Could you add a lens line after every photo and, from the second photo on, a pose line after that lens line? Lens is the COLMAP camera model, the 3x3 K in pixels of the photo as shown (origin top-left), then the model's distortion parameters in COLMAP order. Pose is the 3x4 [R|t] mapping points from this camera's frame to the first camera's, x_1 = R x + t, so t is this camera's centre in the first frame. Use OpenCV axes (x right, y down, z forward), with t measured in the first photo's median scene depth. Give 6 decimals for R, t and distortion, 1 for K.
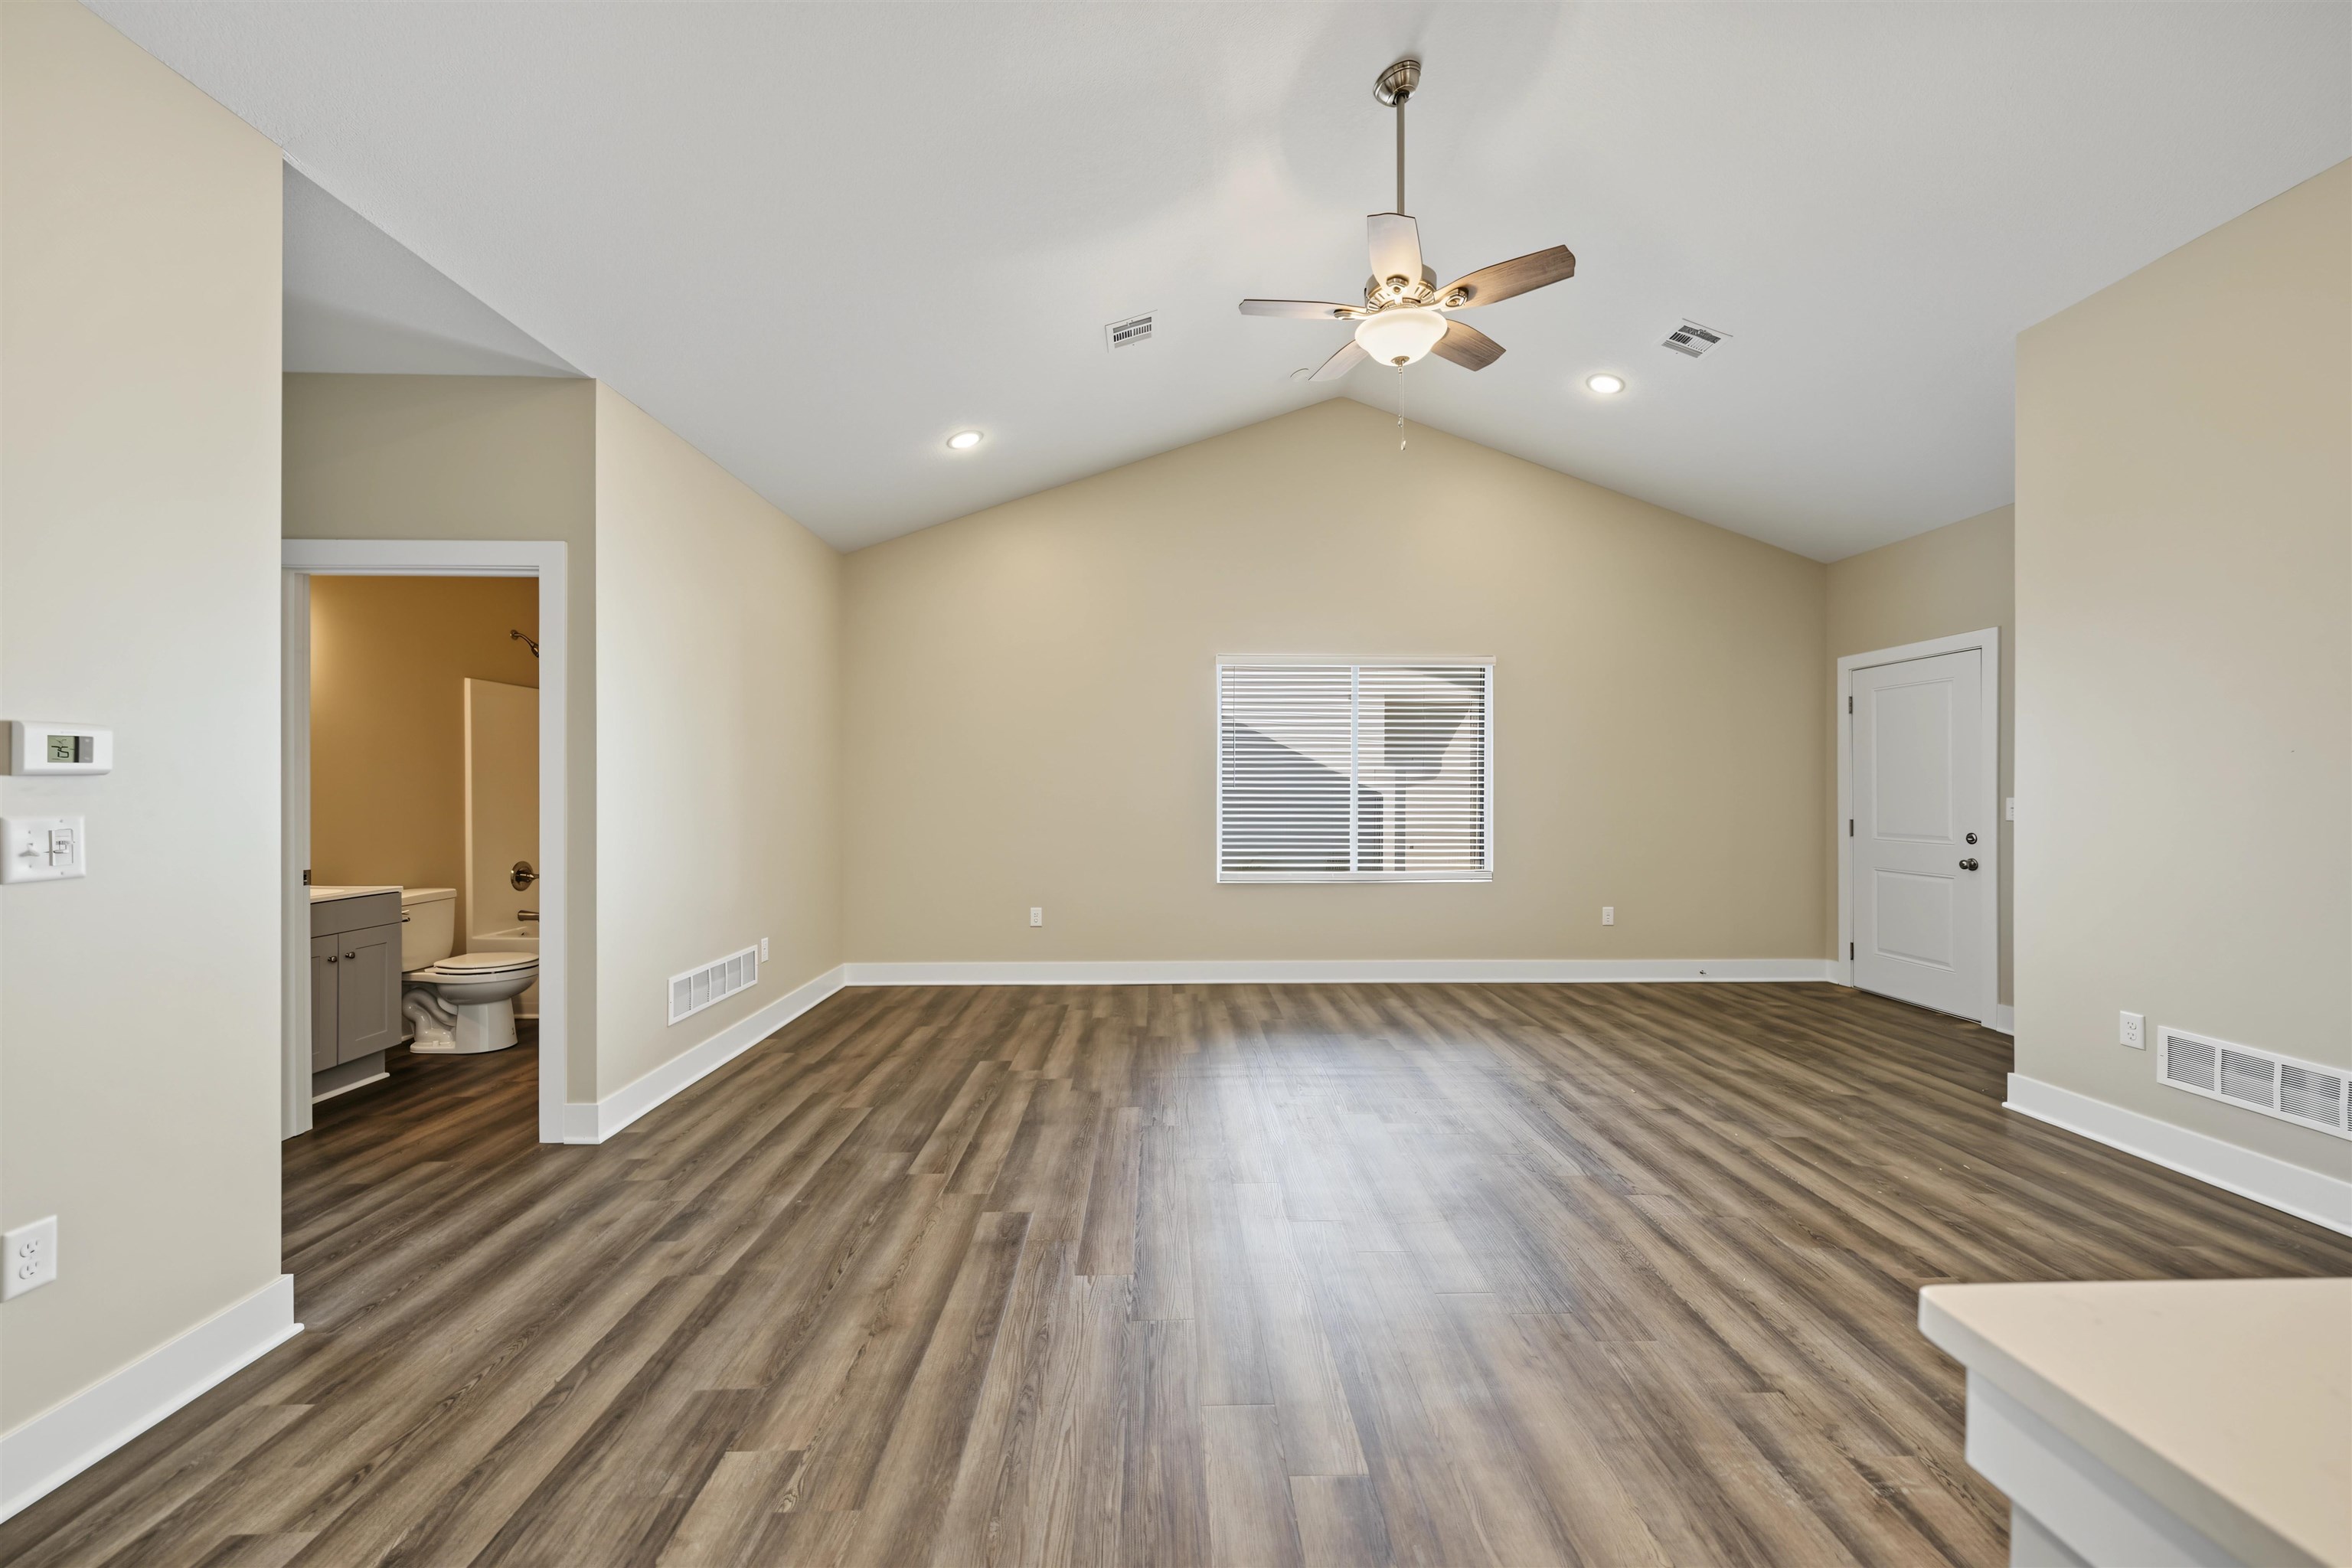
lens RADIAL K [[886.1, 0, 1176.0], [0, 886.1, 784.0], [0, 0, 1]] dist [0.001166, 0.000143]
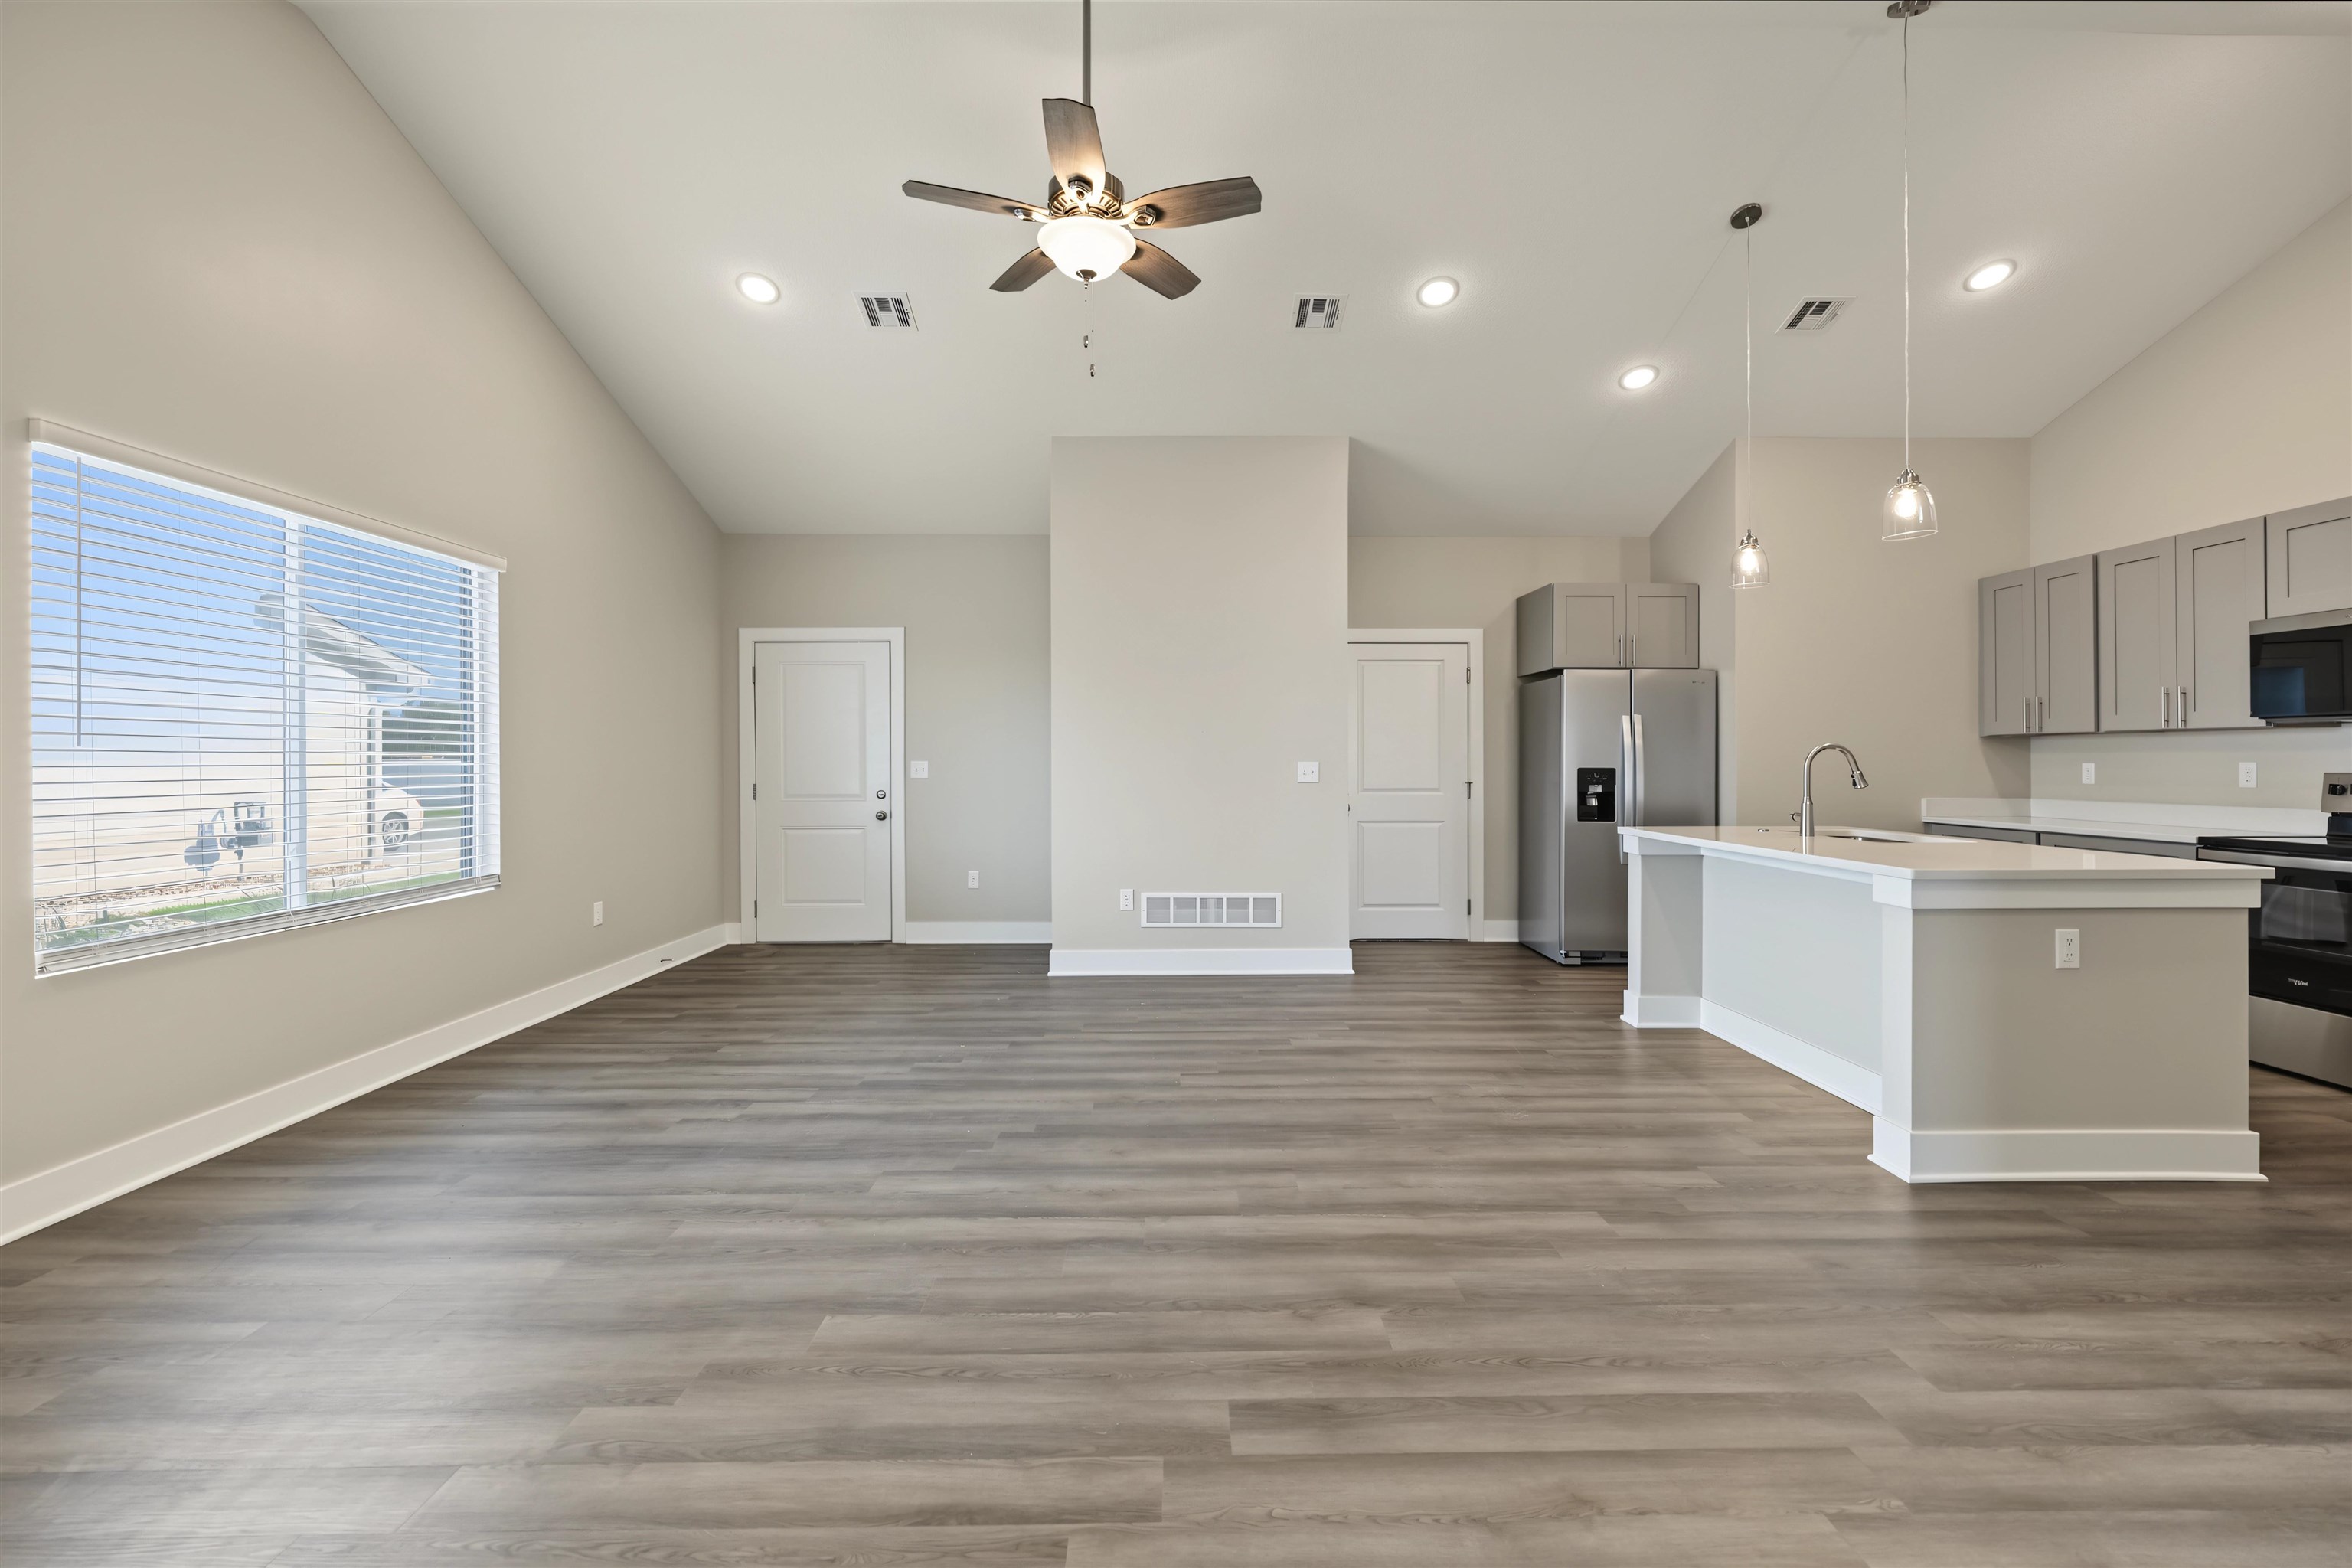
lens RADIAL K [[998.1, 0, 1180.8], [0, 998.1, 758.2], [0, 0, 1]] dist [0.011615, -0.000169]
pose [[0.010604, -0.001033, 0.999943, -0.775966], [-0.001016, 0.999999, 0.001043, 0.013736], [-0.999943, -0.001027, 0.010603, 0.895686]]
